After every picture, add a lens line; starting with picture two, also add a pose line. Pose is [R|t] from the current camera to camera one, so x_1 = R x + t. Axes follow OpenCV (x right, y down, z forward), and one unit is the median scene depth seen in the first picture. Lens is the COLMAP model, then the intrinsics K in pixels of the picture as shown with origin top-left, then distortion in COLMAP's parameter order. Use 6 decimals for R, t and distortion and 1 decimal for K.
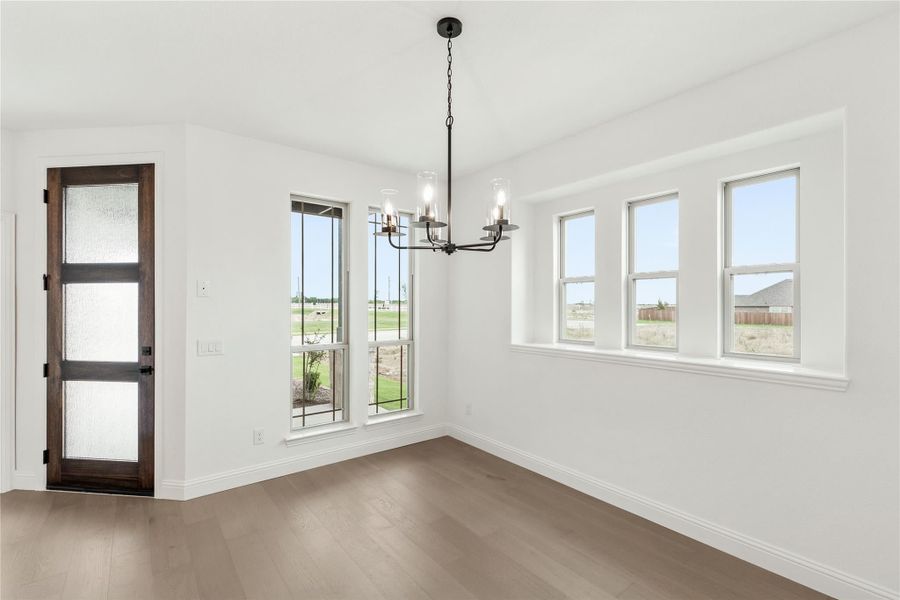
lens RADIAL K [[391.6, 0, 451.5], [0, 391.6, 302.7], [0, 0, 1]] dist [-0.001734, 0.000820]
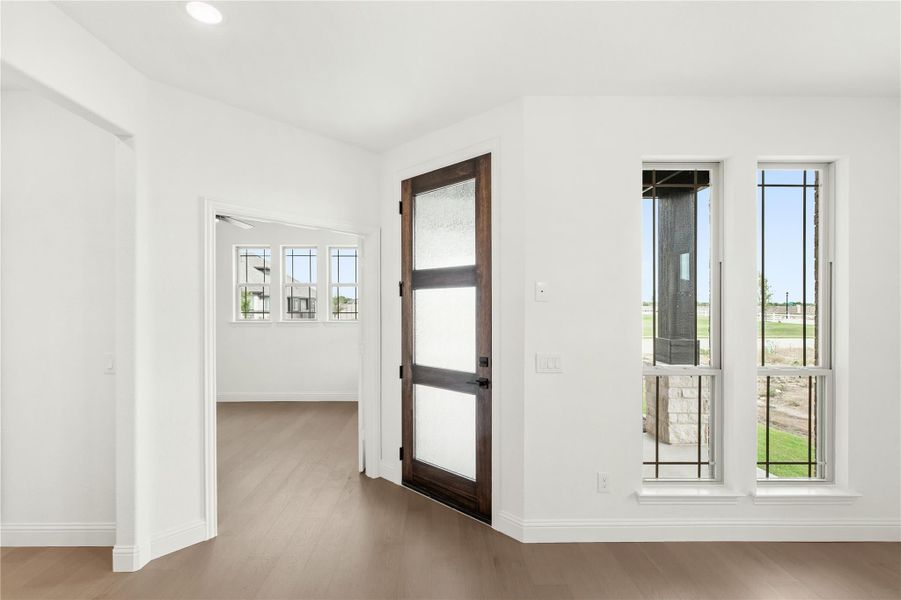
lens RADIAL K [[410.2, 0, 450.8], [0, 410.2, 306.3], [0, 0, 1]] dist [0.002858, -0.000294]
pose [[0.806887, -0.000862, -0.590705, -0.274731], [0.002621, 0.999994, 0.002121, -0.007253], [0.590699, -0.003260, 0.806885, 0.185858]]
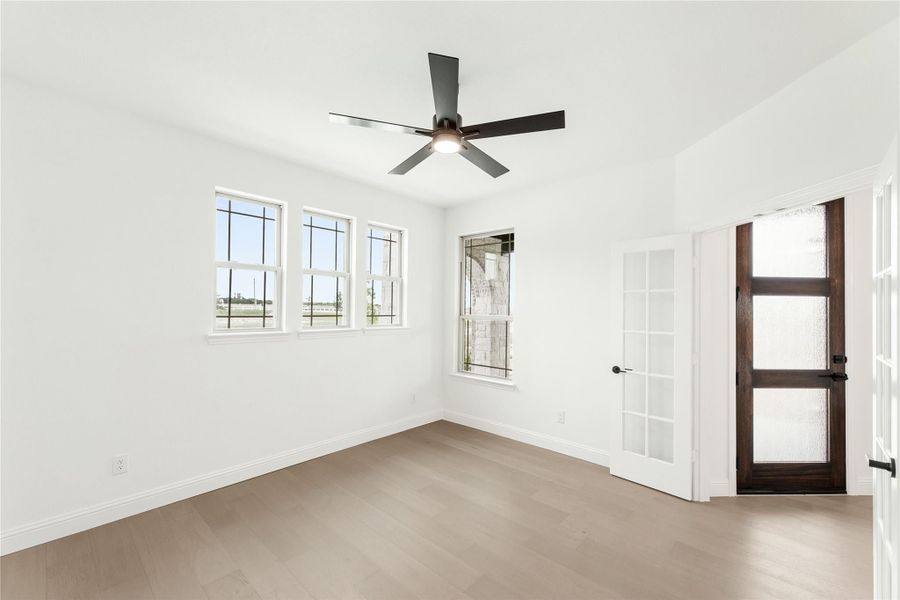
lens RADIAL K [[374.4, 0, 445.2], [0, 374.4, 298.9], [0, 0, 1]] dist [0.000057, 0.000196]
pose [[0.988487, 0.012395, 0.150796, -1.975458], [-0.009448, 0.999750, -0.020248, -0.012940], [-0.151009, 0.018590, 0.988358, 0.128757]]
